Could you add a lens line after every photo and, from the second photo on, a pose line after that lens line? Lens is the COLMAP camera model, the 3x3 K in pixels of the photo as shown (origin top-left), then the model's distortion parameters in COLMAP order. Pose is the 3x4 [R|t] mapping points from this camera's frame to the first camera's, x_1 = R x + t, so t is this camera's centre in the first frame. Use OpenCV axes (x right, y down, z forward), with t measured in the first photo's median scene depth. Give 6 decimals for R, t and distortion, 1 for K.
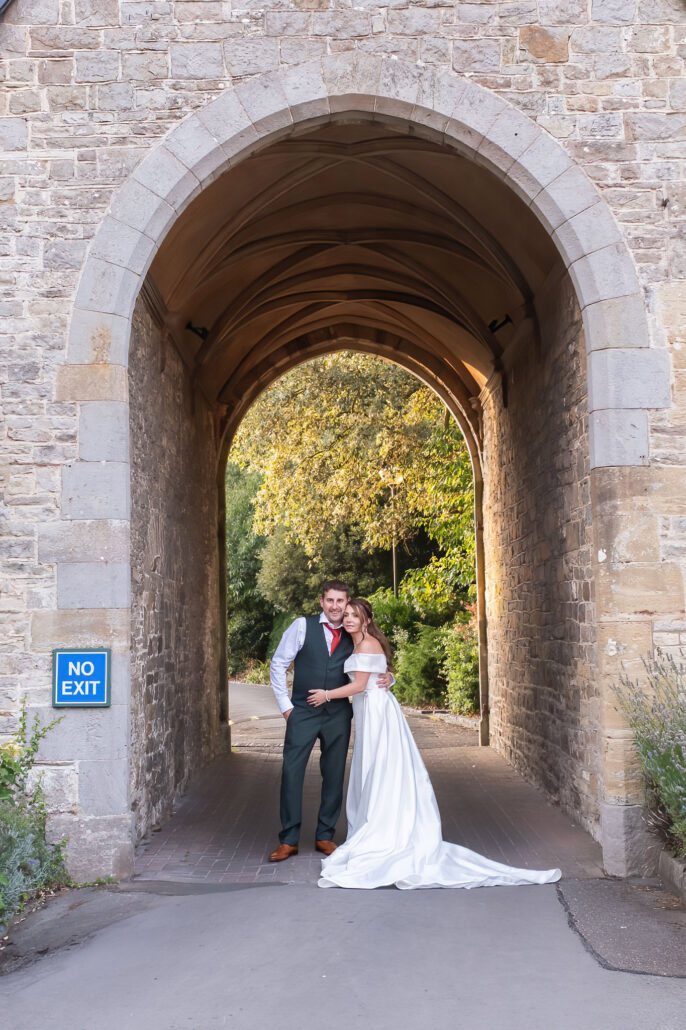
lens RADIAL K [[1238.3, 0, 335.9], [0, 1238.3, 510.7], [0, 0, 1]] dist [0.042493, 0.000000]
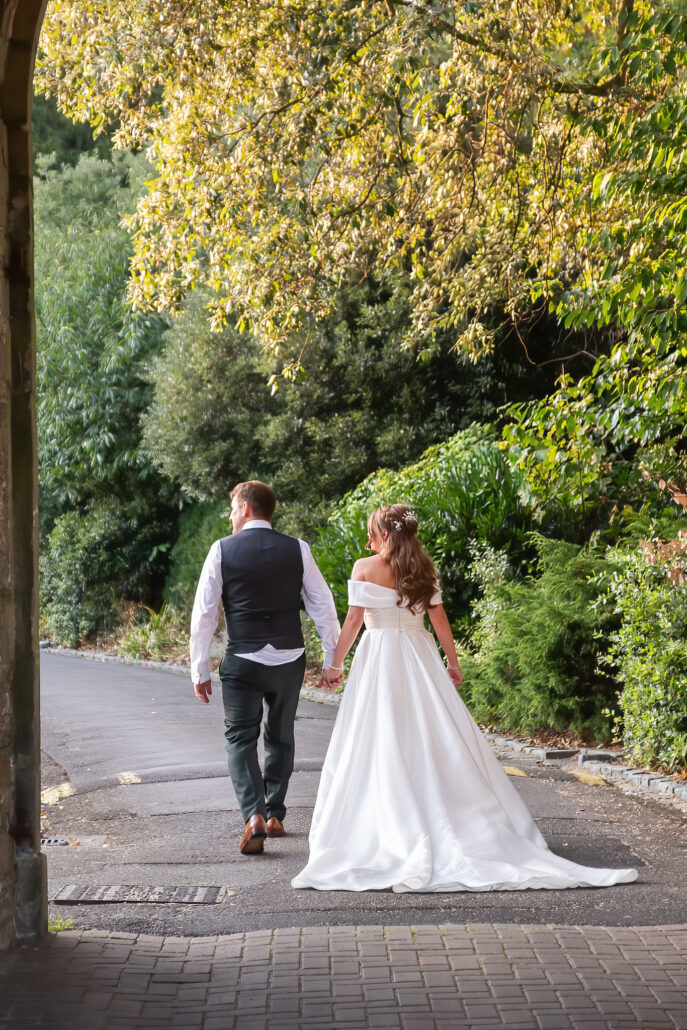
lens RADIAL K [[2105.2, 0, 347.5], [0, 2105.2, 511.8], [0, 0, 1]] dist [0.184215, 0.000000]
pose [[0.999530, 0.008777, 0.029367, -0.015244], [-0.011343, 0.996024, 0.088359, 0.021965], [-0.028475, -0.088651, 0.995656, 0.301192]]
